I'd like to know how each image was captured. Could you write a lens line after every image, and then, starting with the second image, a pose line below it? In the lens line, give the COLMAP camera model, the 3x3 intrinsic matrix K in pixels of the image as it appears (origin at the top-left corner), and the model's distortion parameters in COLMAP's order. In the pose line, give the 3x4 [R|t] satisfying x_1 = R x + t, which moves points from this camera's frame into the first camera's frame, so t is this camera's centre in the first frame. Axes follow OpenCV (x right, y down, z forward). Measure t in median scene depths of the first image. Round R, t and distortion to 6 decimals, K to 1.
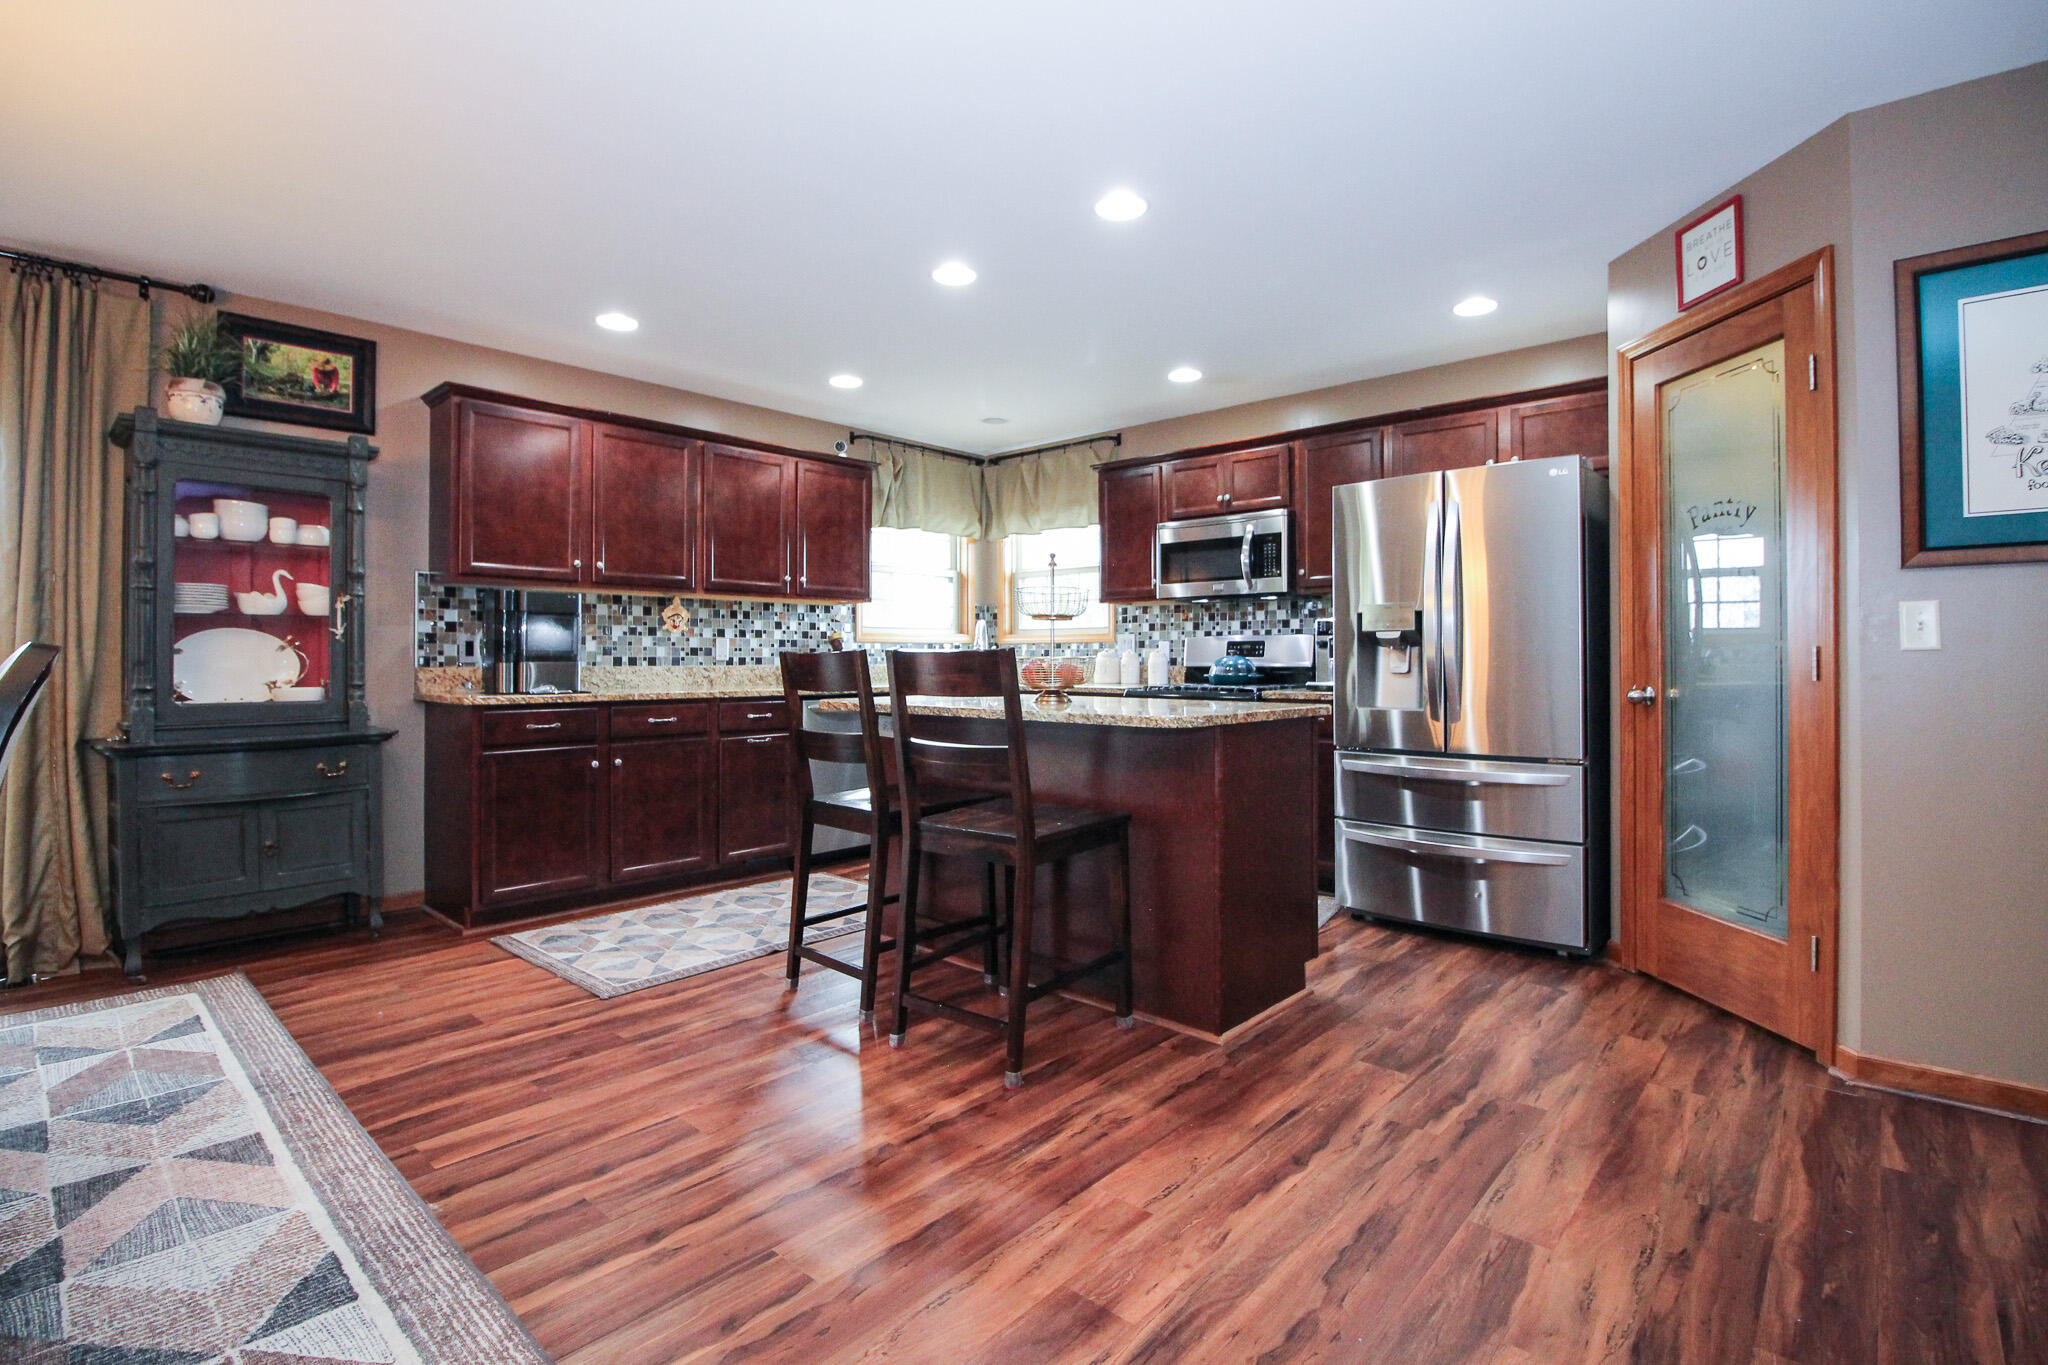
lens RADIAL K [[957.5, 0, 1033.6], [0, 957.5, 653.1], [0, 0, 1]] dist [-0.001032, -0.013425]
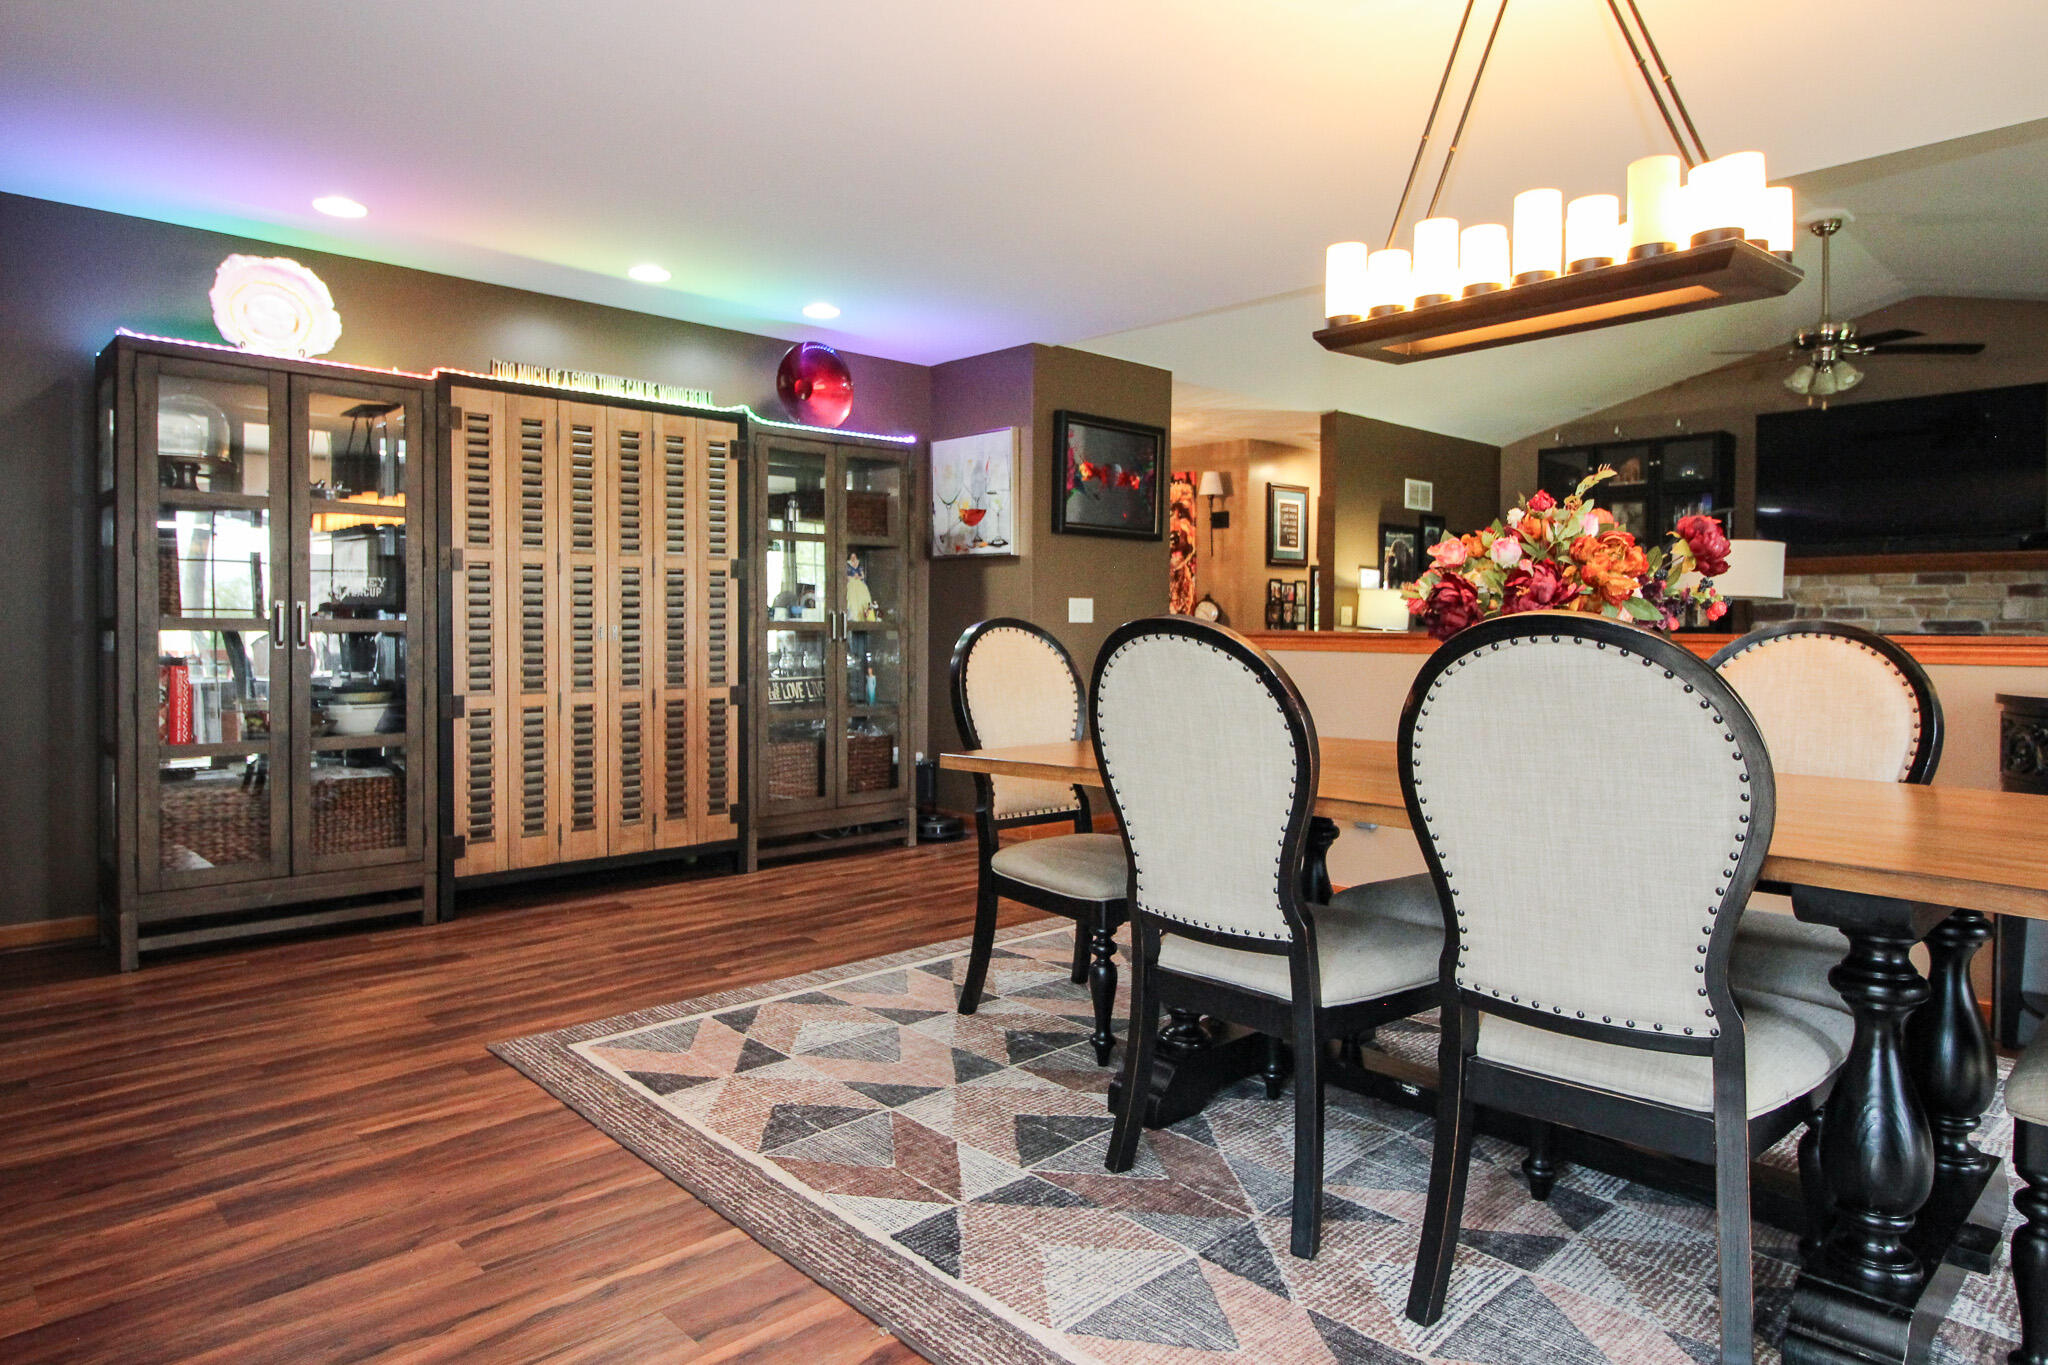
lens RADIAL K [[1215.2, 0, 1030.9], [0, 1215.2, 645.1], [0, 0, 1]] dist [-0.001771, -0.000881]
pose [[-0.996998, -0.004280, 0.077313, -0.398889], [-0.003380, 0.999925, 0.011770, 0.003118], [-0.077357, 0.011473, -0.996937, 0.954821]]
